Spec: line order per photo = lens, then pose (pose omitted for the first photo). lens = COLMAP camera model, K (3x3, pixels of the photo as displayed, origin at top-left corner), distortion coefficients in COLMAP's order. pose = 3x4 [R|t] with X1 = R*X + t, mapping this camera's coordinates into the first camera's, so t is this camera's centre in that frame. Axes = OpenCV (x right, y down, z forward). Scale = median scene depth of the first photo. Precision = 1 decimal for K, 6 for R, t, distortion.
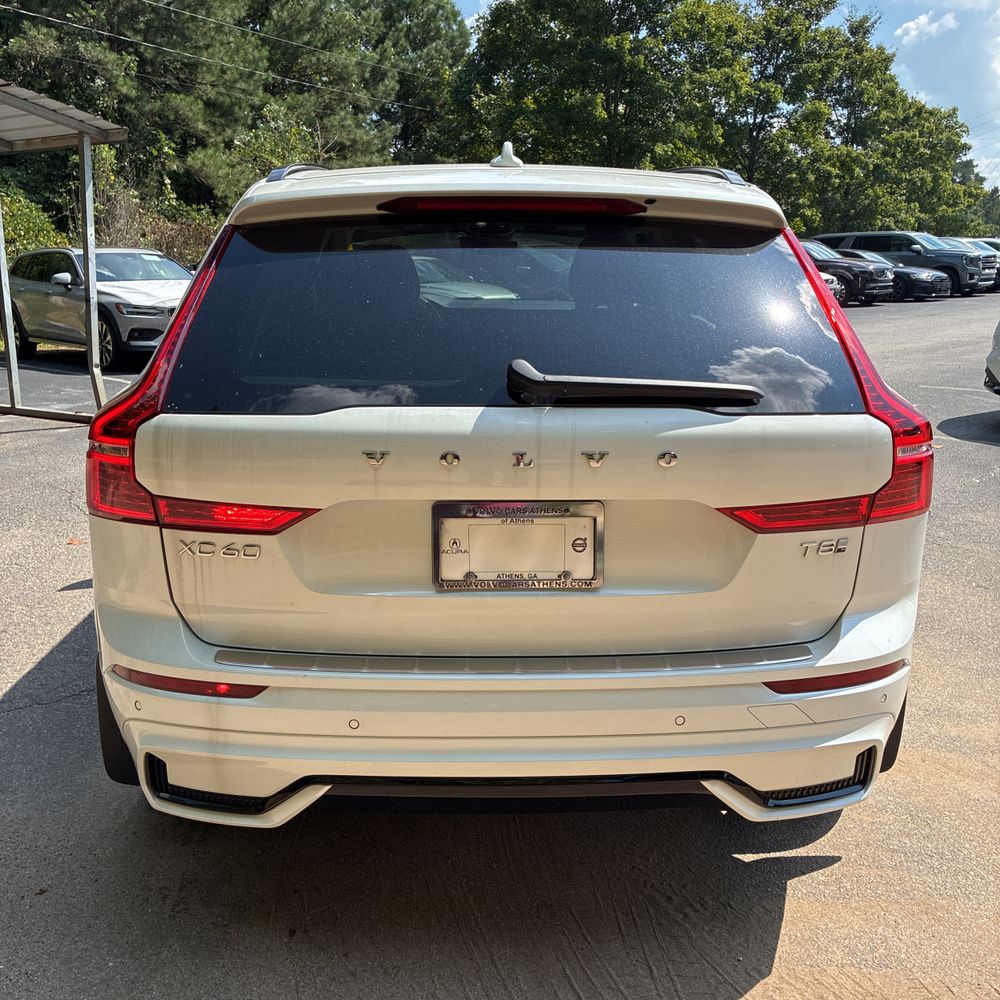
lens RADIAL K [[1034.8, 0, 499.0], [0, 1034.8, 497.1], [0, 0, 1]] dist [0.018038, -0.030952]
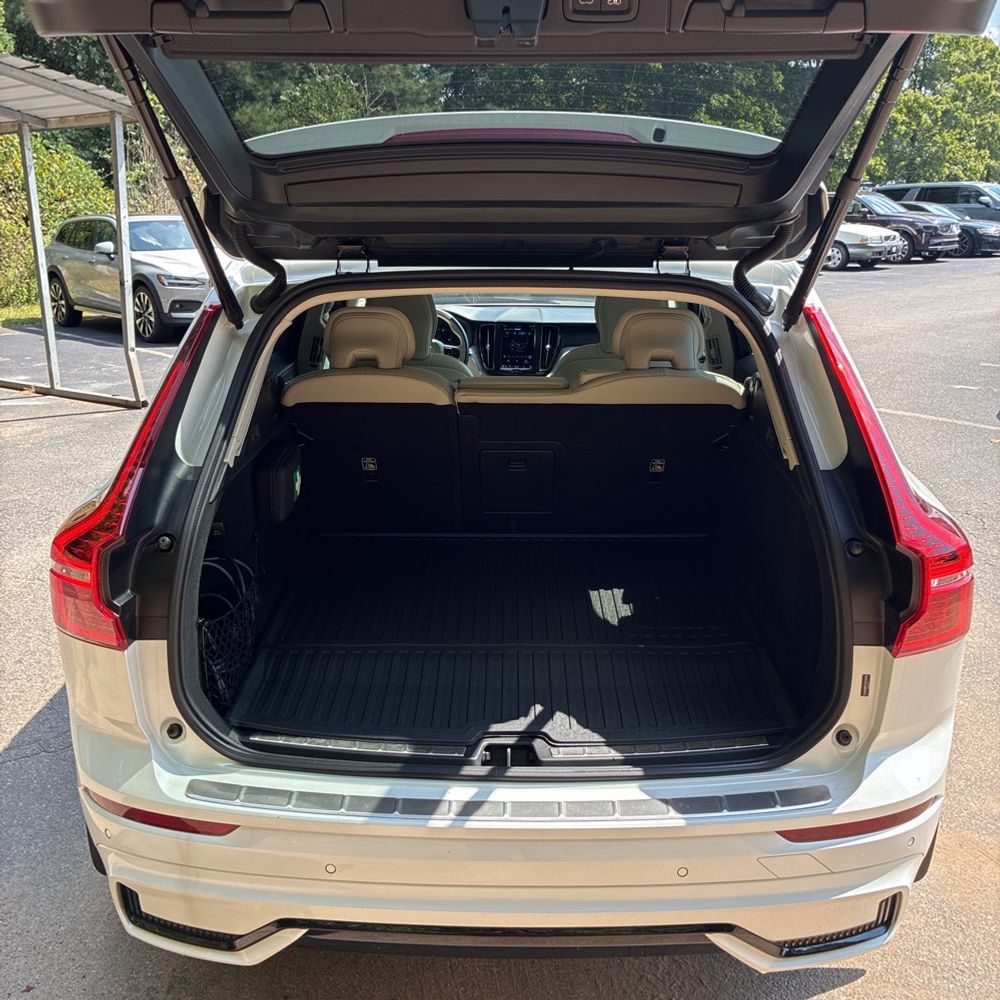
lens RADIAL K [[1034.8, 0, 499.0], [0, 1034.8, 497.1], [0, 0, 1]] dist [0.018038, -0.030952]
pose [[0.998716, 0.009497, -0.049761, 0.008128], [-0.006968, 0.998687, 0.050743, -0.024163], [0.050178, -0.050331, 0.997471, 0.013591]]
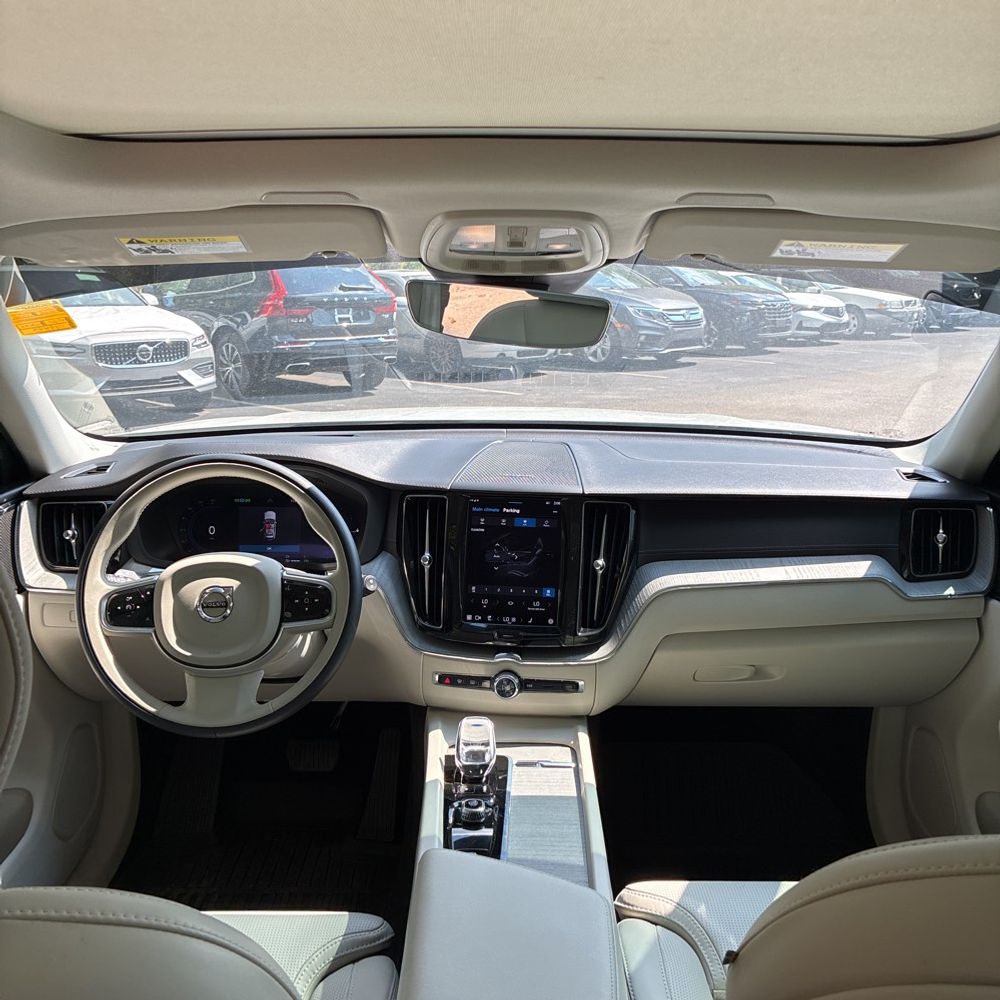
lens RADIAL K [[1103.1, 0, 500.3], [0, 1103.1, 501.1], [0, 0, 1]] dist [-0.083479, 0.010752]
pose [[0.999727, 0.008274, -0.021860, 0.000825], [-0.008583, 0.999864, -0.014080, -0.051399], [0.021741, 0.014263, 0.999662, 0.175015]]
